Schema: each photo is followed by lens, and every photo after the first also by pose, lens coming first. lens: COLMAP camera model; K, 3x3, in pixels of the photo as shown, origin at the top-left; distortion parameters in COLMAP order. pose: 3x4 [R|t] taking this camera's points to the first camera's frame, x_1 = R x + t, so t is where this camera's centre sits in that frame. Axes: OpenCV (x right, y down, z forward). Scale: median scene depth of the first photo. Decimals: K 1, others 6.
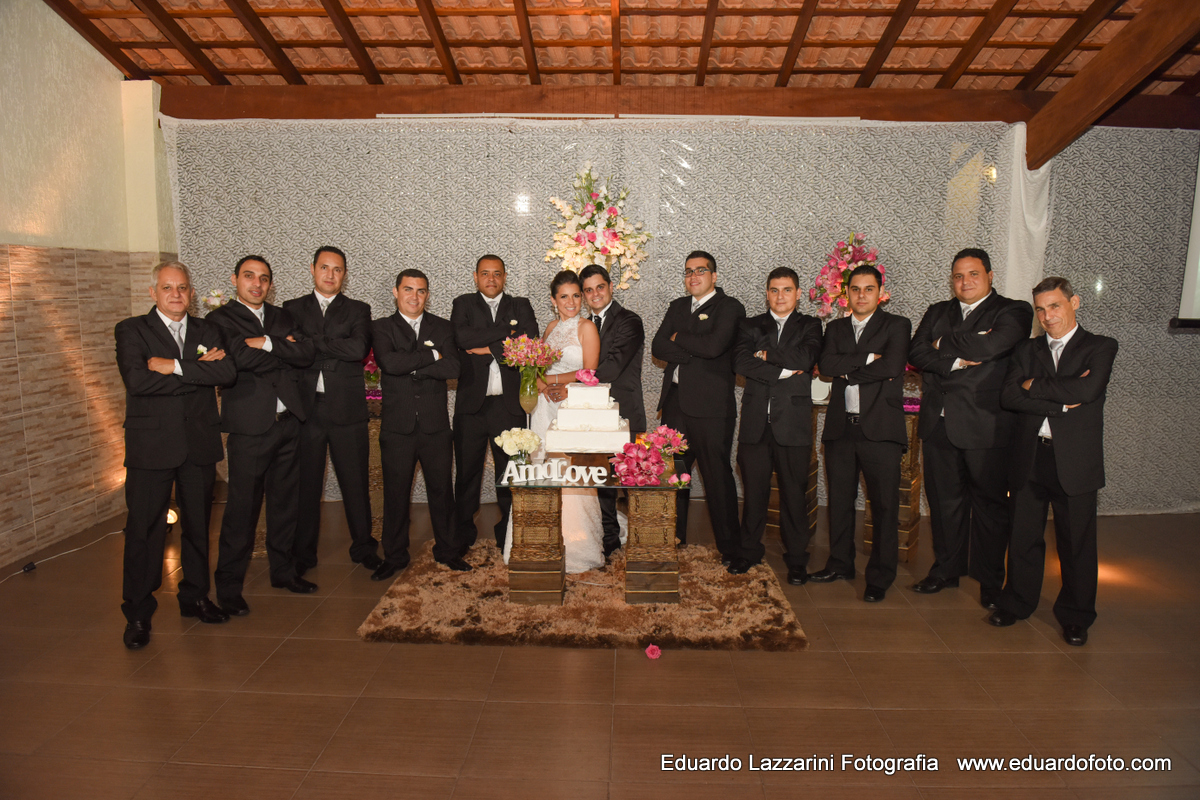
lens RADIAL K [[847.4, 0, 600.2], [0, 847.4, 397.0], [0, 0, 1]] dist [-0.030680, -0.001434]
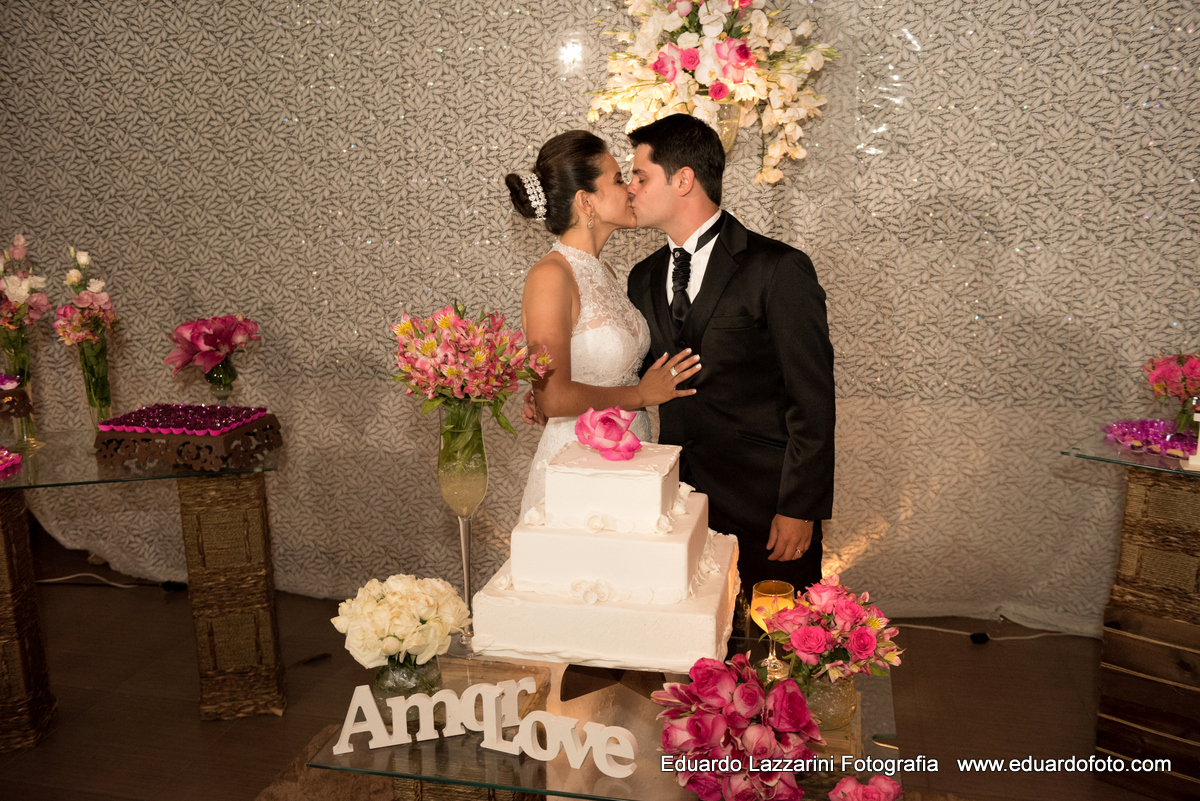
lens RADIAL K [[1090.3, 0, 599.9], [0, 1090.3, 403.7], [0, 0, 1]] dist [0.019521, 0.000000]
pose [[0.983642, 0.022240, -0.178757, 0.047791], [-0.011242, 0.997994, 0.062306, -0.049157], [0.179784, -0.059277, 0.981918, 0.438371]]
